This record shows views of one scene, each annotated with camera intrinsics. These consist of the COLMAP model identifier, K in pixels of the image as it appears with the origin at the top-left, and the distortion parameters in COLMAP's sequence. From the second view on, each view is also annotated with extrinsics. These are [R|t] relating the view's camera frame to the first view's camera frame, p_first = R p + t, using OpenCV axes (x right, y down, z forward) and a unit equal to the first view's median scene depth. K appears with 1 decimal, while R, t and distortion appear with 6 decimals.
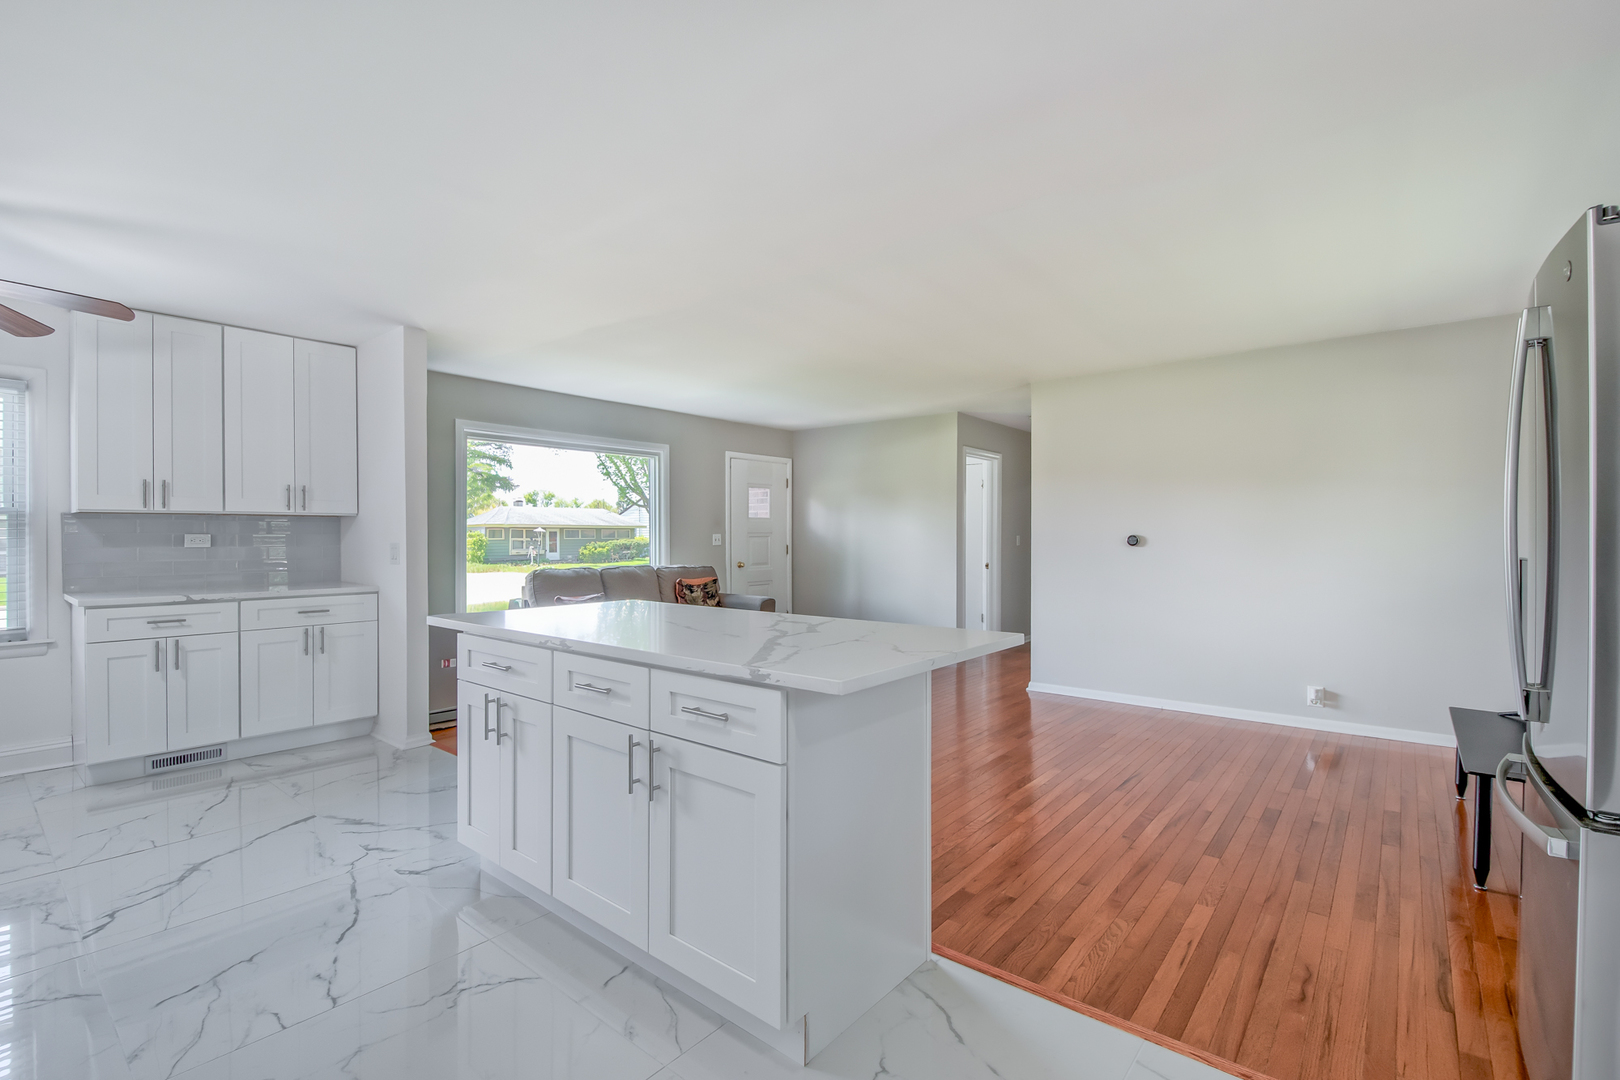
lens RADIAL K [[729.7, 0, 810.0], [0, 729.7, 540.0], [0, 0, 1]] dist [-0.000113, 0.000043]
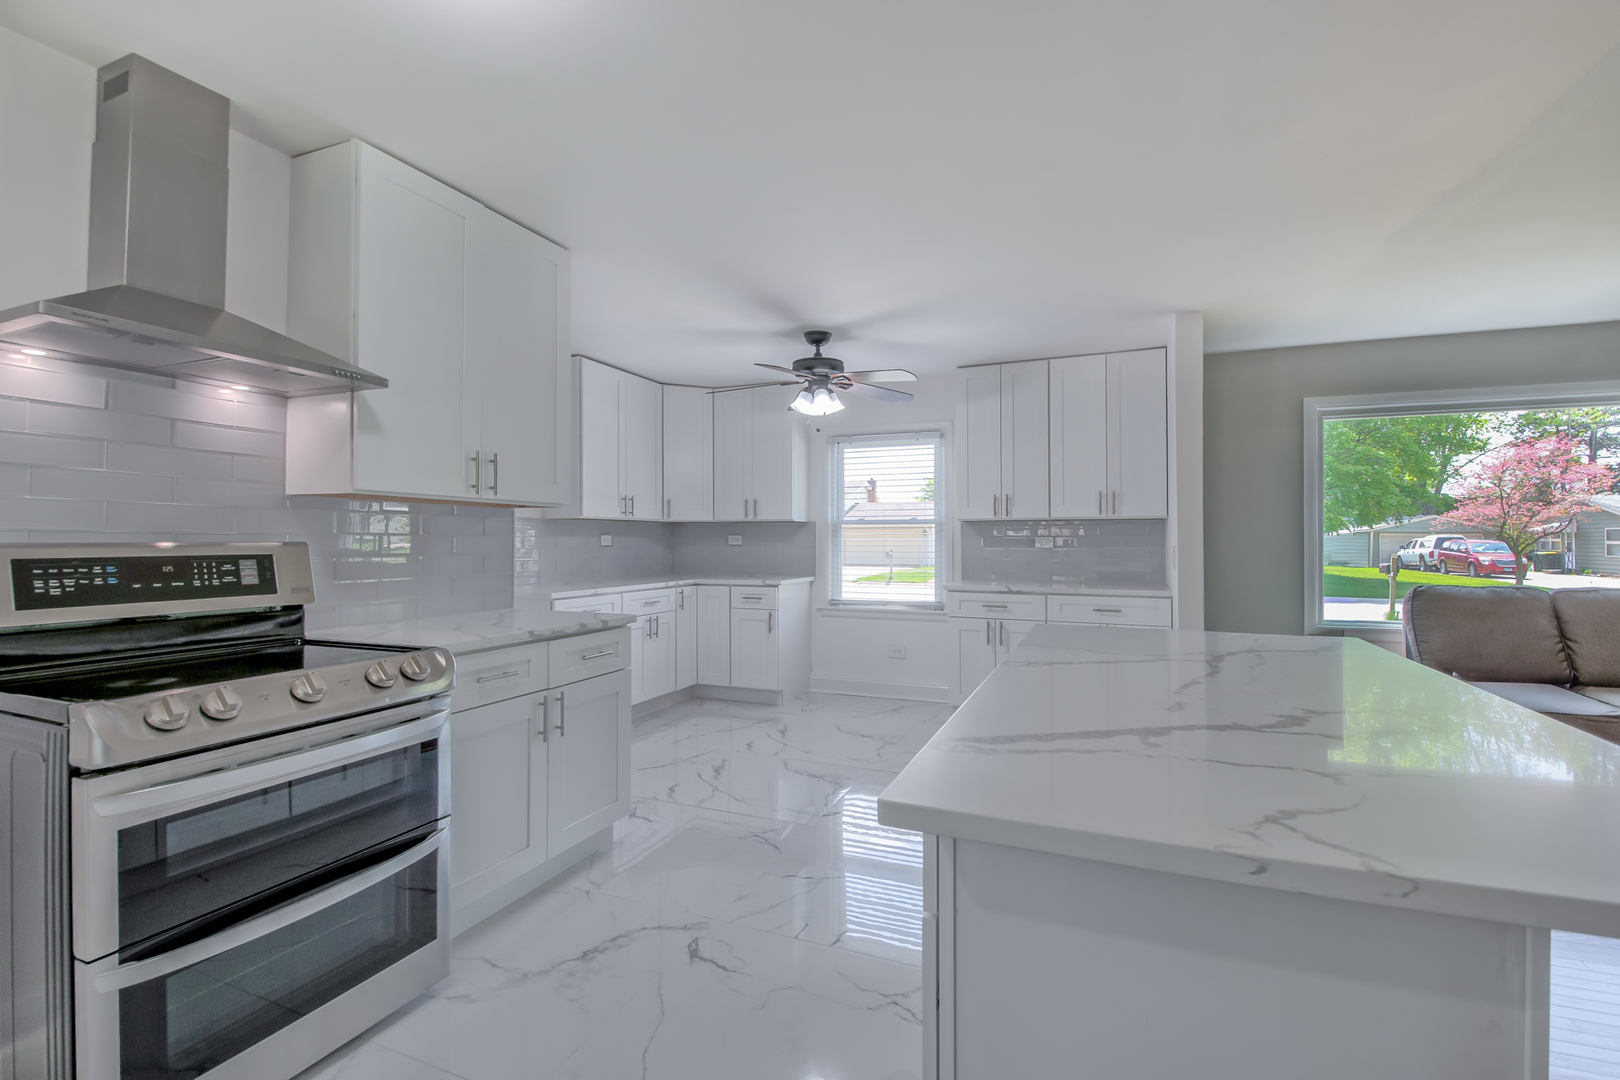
lens RADIAL K [[740.7, 0, 810.0], [0, 740.7, 540.0], [0, 0, 1]] dist [-0.002239, -0.000652]
pose [[0.292097, 0.002518, -0.956385, 0.244672], [-0.007588, 0.999971, 0.000315, -0.000941], [0.956359, 0.007165, 0.292108, 0.309557]]
